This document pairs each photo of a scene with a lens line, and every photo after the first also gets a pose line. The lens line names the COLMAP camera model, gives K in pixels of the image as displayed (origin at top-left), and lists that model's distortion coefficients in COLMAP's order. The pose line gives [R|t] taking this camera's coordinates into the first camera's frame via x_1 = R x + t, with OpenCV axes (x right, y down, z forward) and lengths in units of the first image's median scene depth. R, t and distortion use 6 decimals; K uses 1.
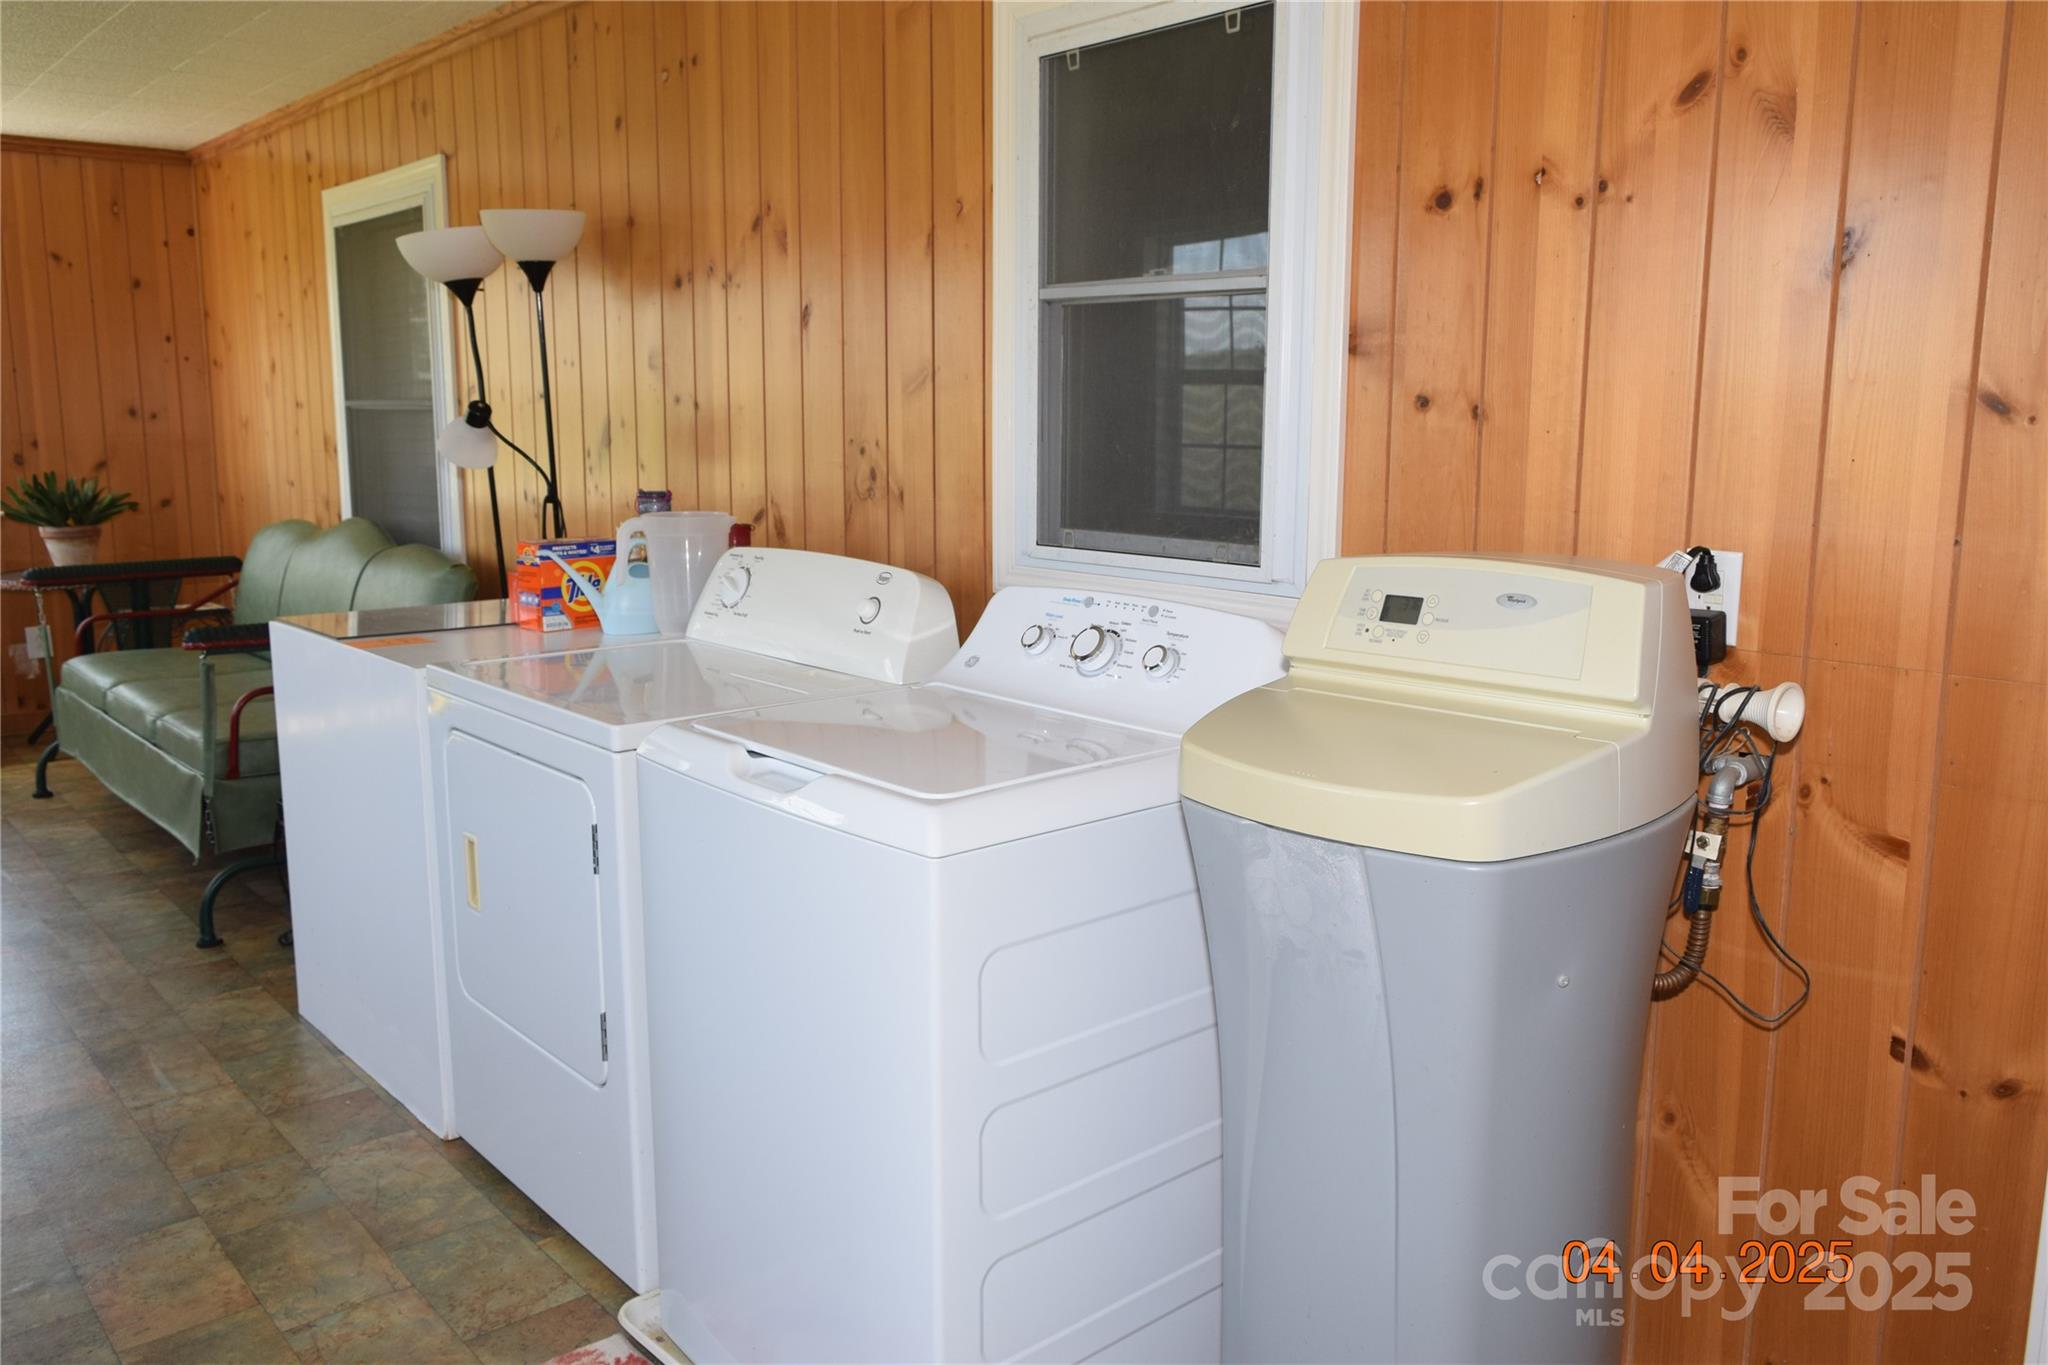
lens RADIAL K [[1580.8, 0, 1011.1], [0, 1580.8, 673.7], [0, 0, 1]] dist [-0.018918, 0.004994]
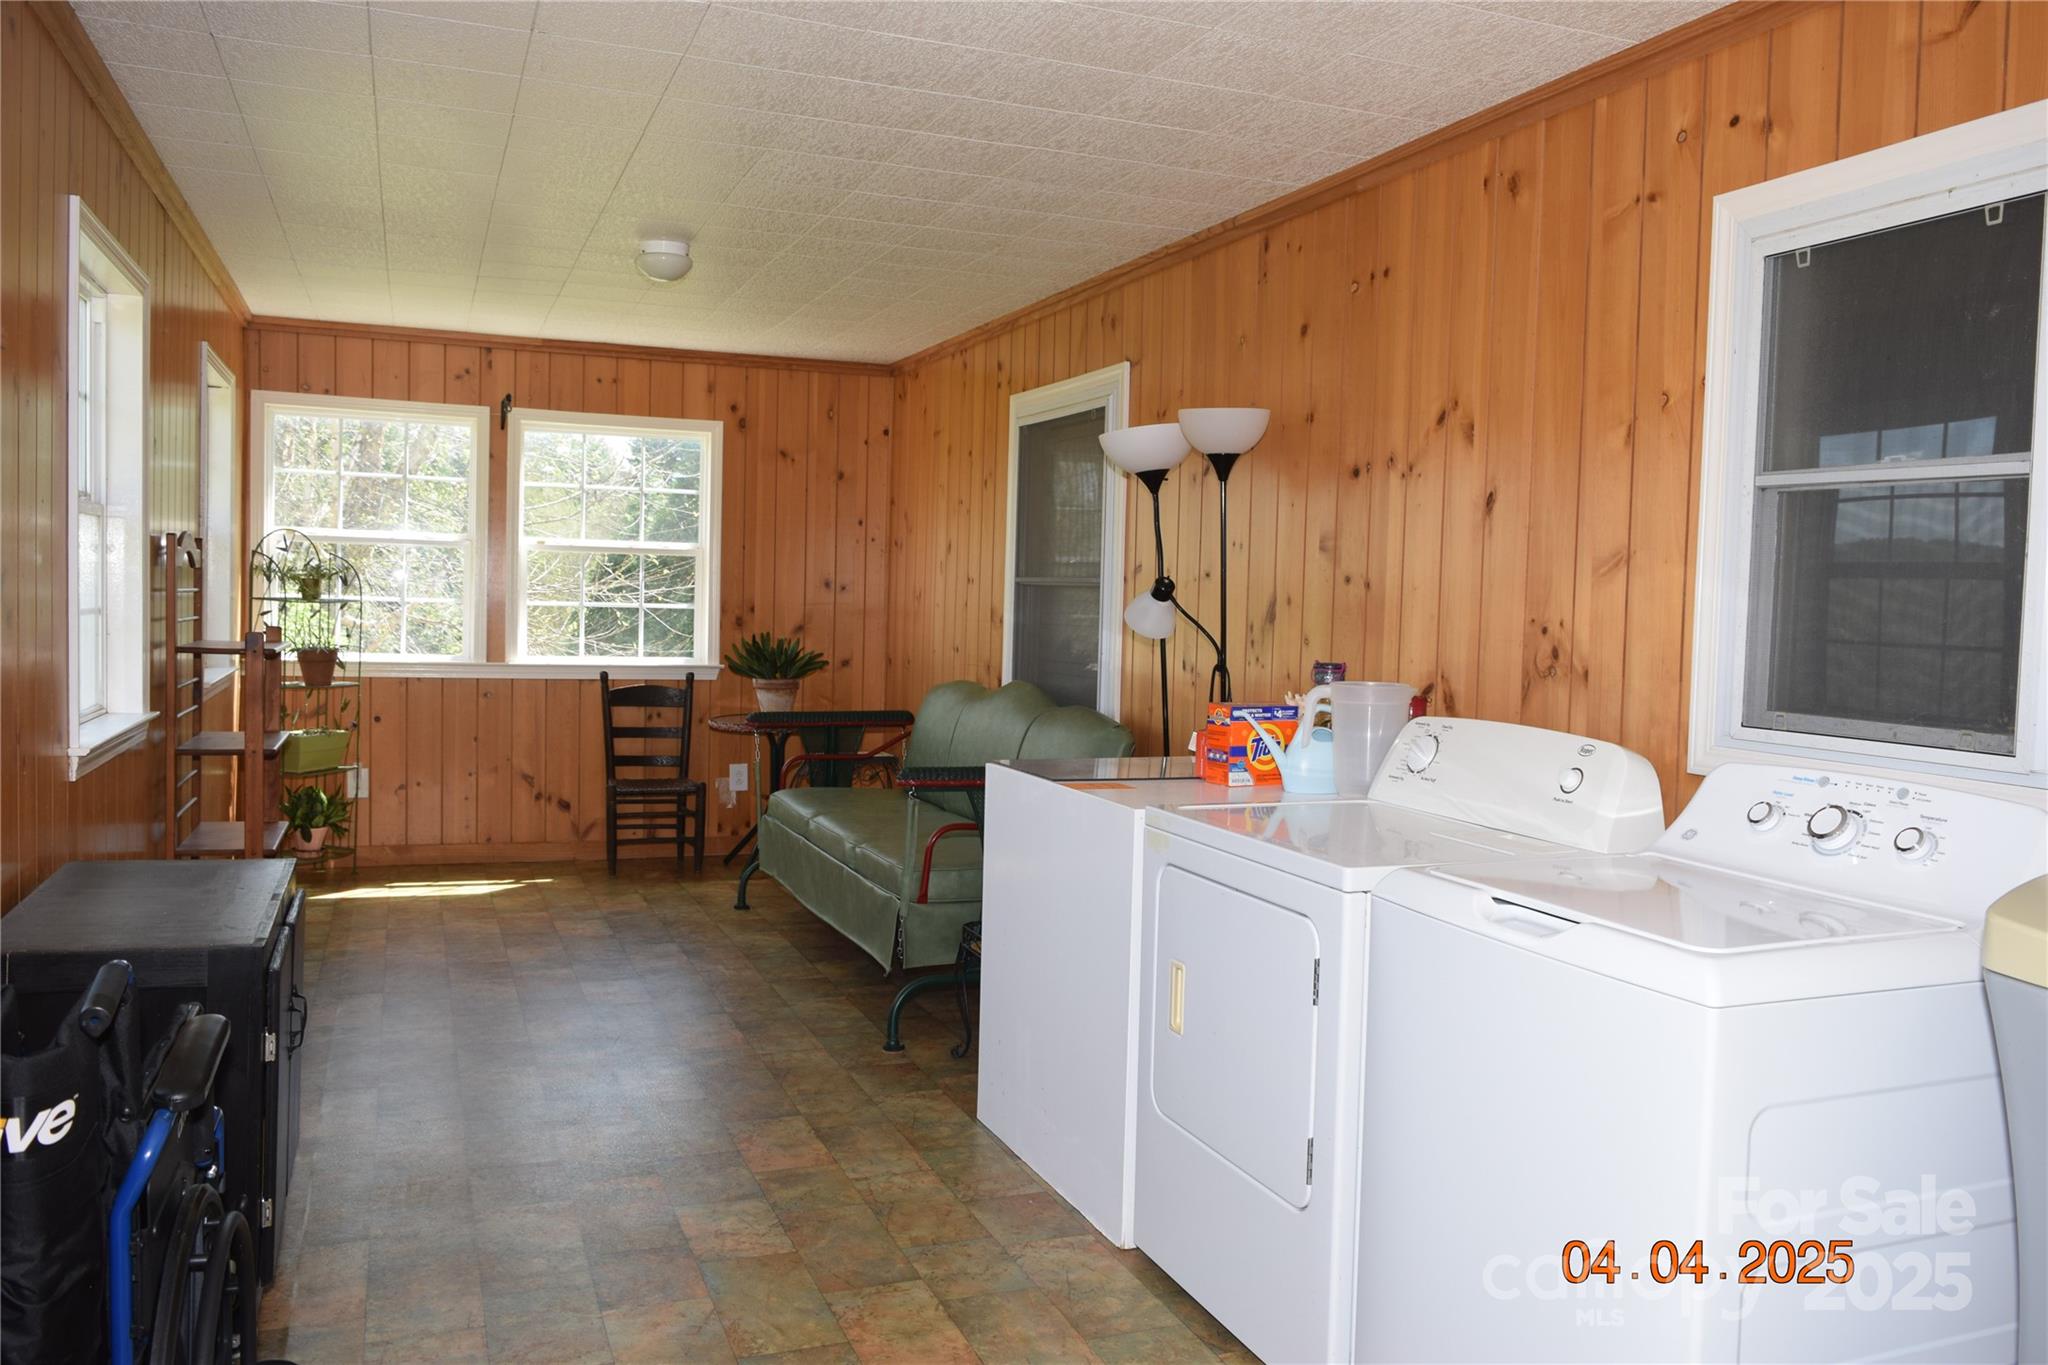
lens RADIAL K [[1580.8, 0, 1011.1], [0, 1580.8, 673.7], [0, 0, 1]] dist [-0.018918, 0.004994]
pose [[0.941639, 0.037374, -0.334542, -0.075115], [-0.076777, 0.991468, -0.105343, 0.022421], [0.327751, 0.124880, 0.936475, -0.077635]]
